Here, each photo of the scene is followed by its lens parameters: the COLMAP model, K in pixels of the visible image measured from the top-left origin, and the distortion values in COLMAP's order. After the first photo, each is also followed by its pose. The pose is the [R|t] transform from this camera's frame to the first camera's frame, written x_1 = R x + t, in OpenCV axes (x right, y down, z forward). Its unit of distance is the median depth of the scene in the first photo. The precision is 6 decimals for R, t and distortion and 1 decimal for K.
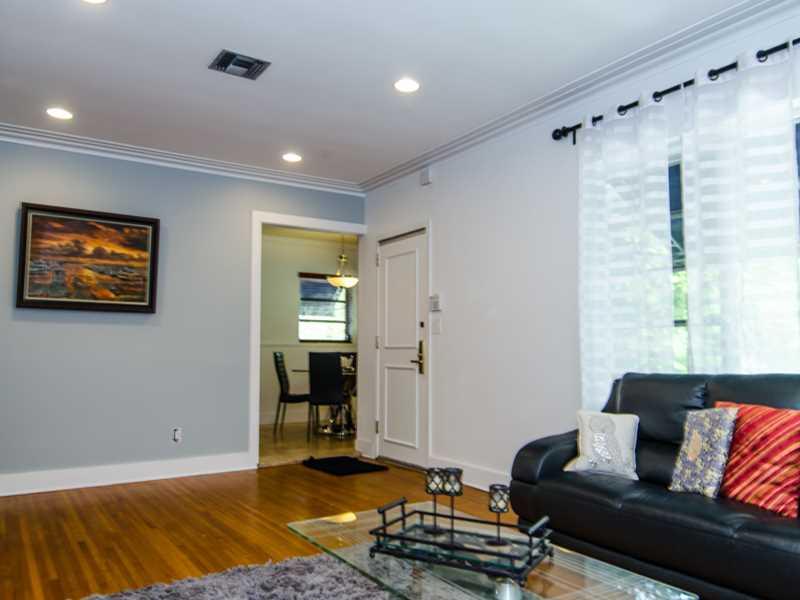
lens RADIAL K [[620.3, 0, 399.3], [0, 620.3, 298.3], [0, 0, 1]] dist [-0.001524, -0.011775]
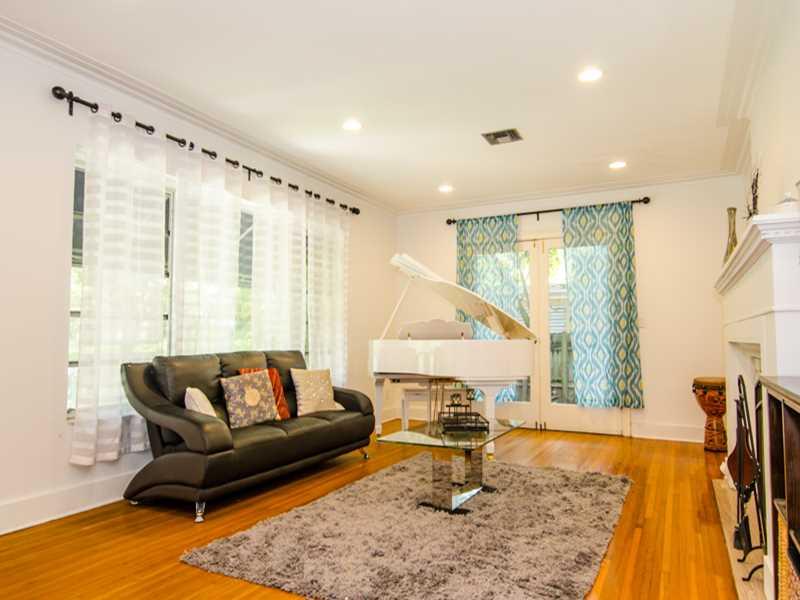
lens RADIAL K [[548.9, 0, 400.7], [0, 548.9, 305.1], [0, 0, 1]] dist [0.036722, -0.027506]
pose [[-0.501714, 0.058902, 0.863026, -0.681757], [-0.072756, 0.991271, -0.109951, 0.089855], [-0.861968, -0.117955, -0.493049, 0.978110]]
